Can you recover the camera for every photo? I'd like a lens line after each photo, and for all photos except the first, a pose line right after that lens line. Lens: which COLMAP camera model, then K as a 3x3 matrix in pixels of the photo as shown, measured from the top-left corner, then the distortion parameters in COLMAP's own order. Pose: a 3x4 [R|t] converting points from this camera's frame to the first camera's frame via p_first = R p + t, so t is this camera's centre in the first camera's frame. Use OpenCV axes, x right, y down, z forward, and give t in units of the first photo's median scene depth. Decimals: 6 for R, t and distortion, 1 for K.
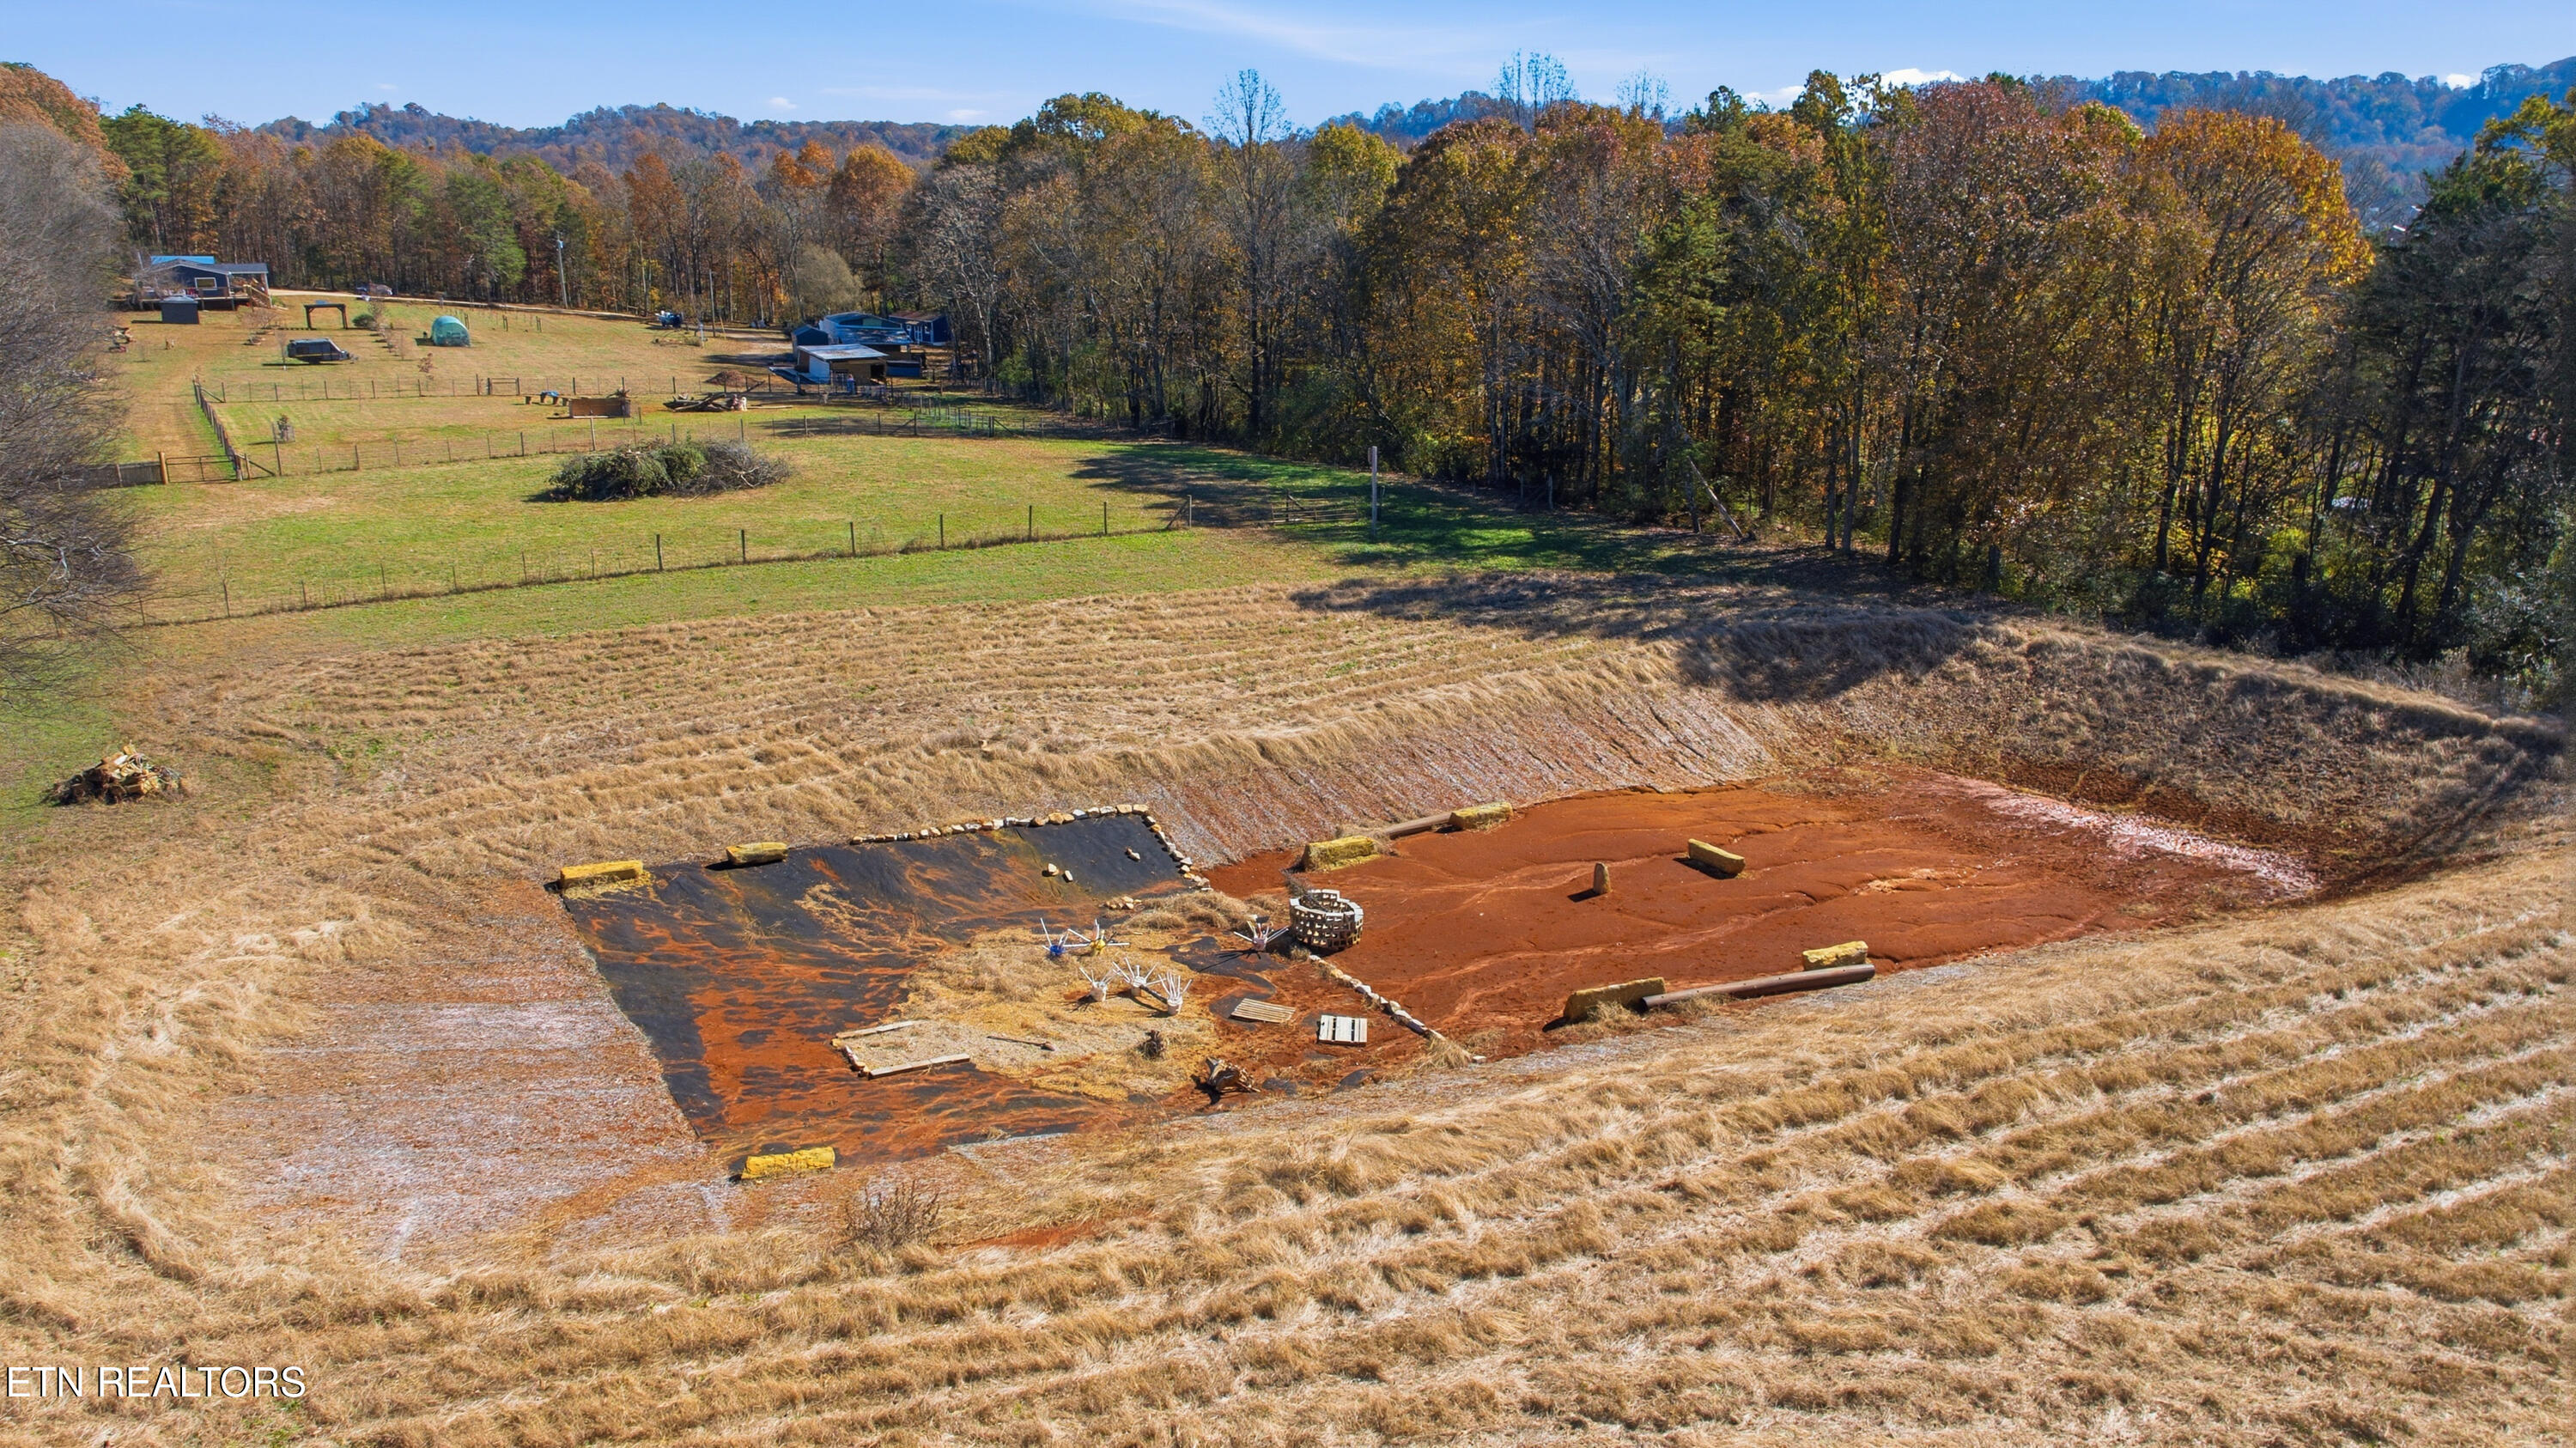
lens RADIAL K [[1827.3, 0, 1285.5], [0, 1827.3, 719.2], [0, 0, 1]] dist [-0.037592, 0.041548]
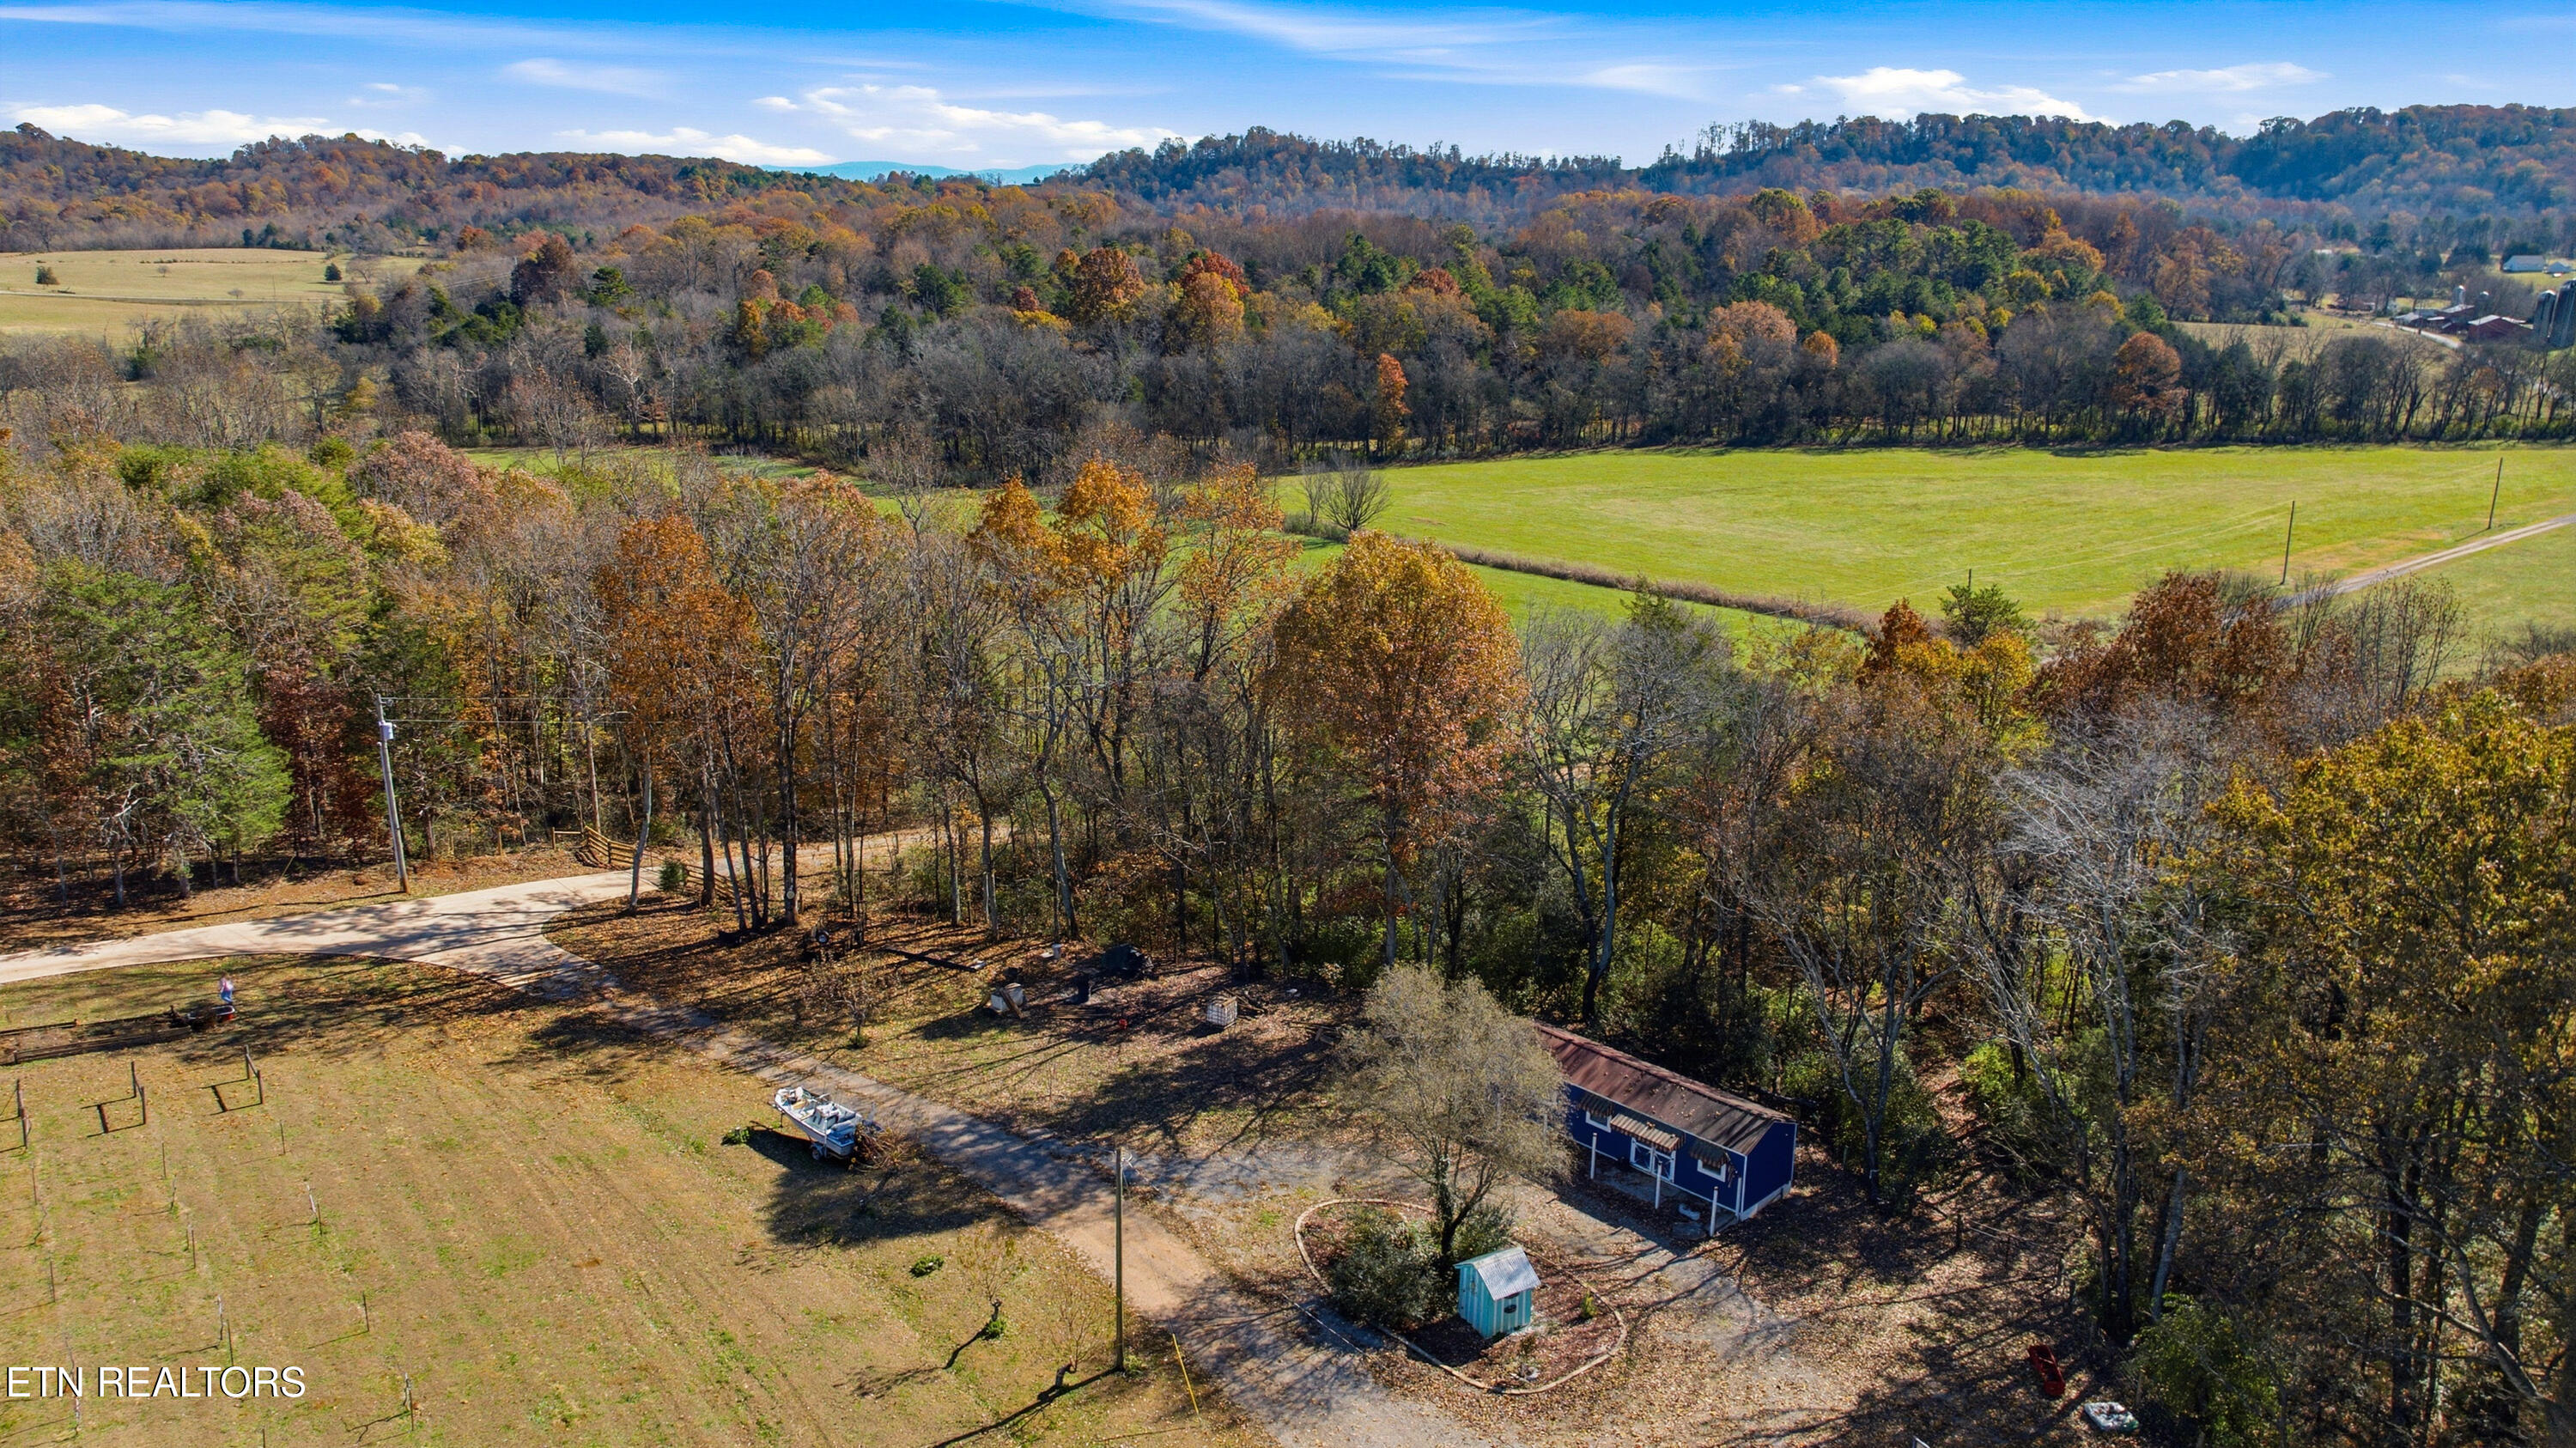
lens RADIAL K [[1827.3, 0, 1284.1], [0, 1827.3, 719.8], [0, 0, 1]] dist [-0.037592, 0.041548]
pose [[0.988953, -0.036230, 0.143731, -0.039787], [0.037975, 0.999234, -0.009418, -0.037096], [-0.143279, 0.014772, 0.989572, 0.089004]]
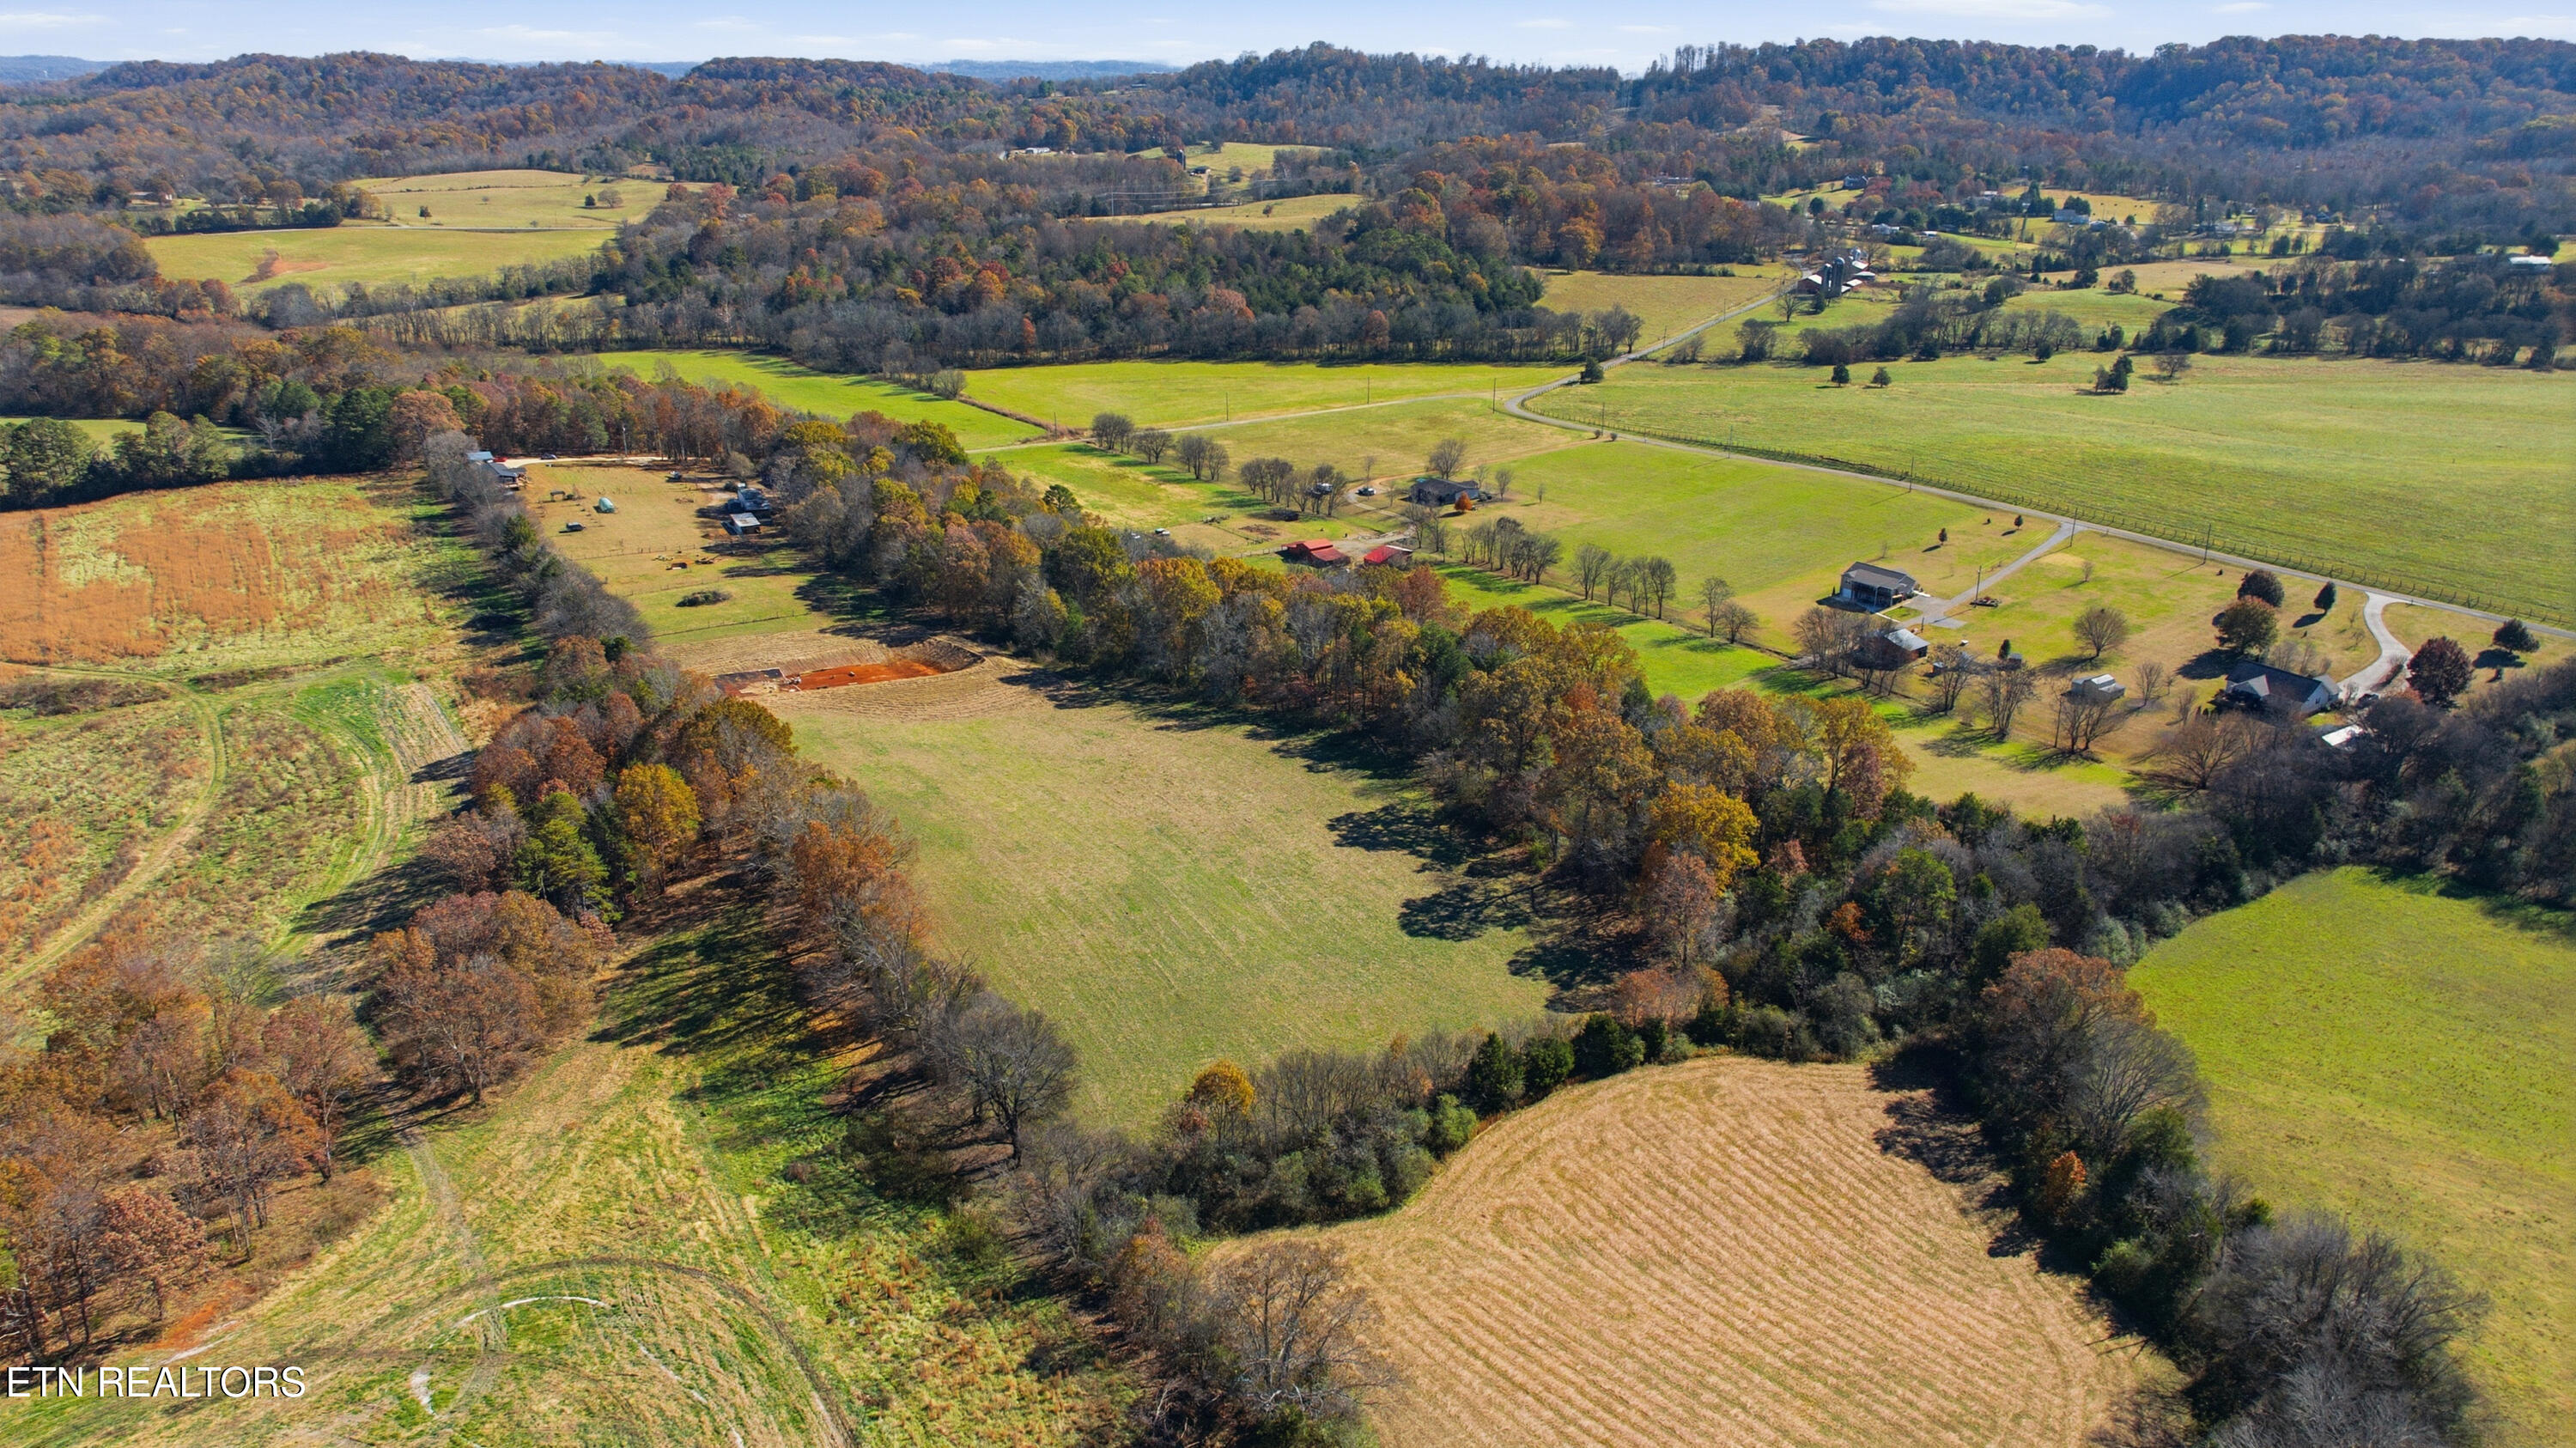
lens RADIAL K [[1827.3, 0, 1298.4], [0, 1827.3, 716.6], [0, 0, 1]] dist [-0.037592, 0.041548]
pose [[0.999231, -0.008625, 0.038246, 0.053472], [0.005903, 0.997479, 0.070715, -0.008159], [-0.038759, -0.070435, 0.996763, -0.199066]]
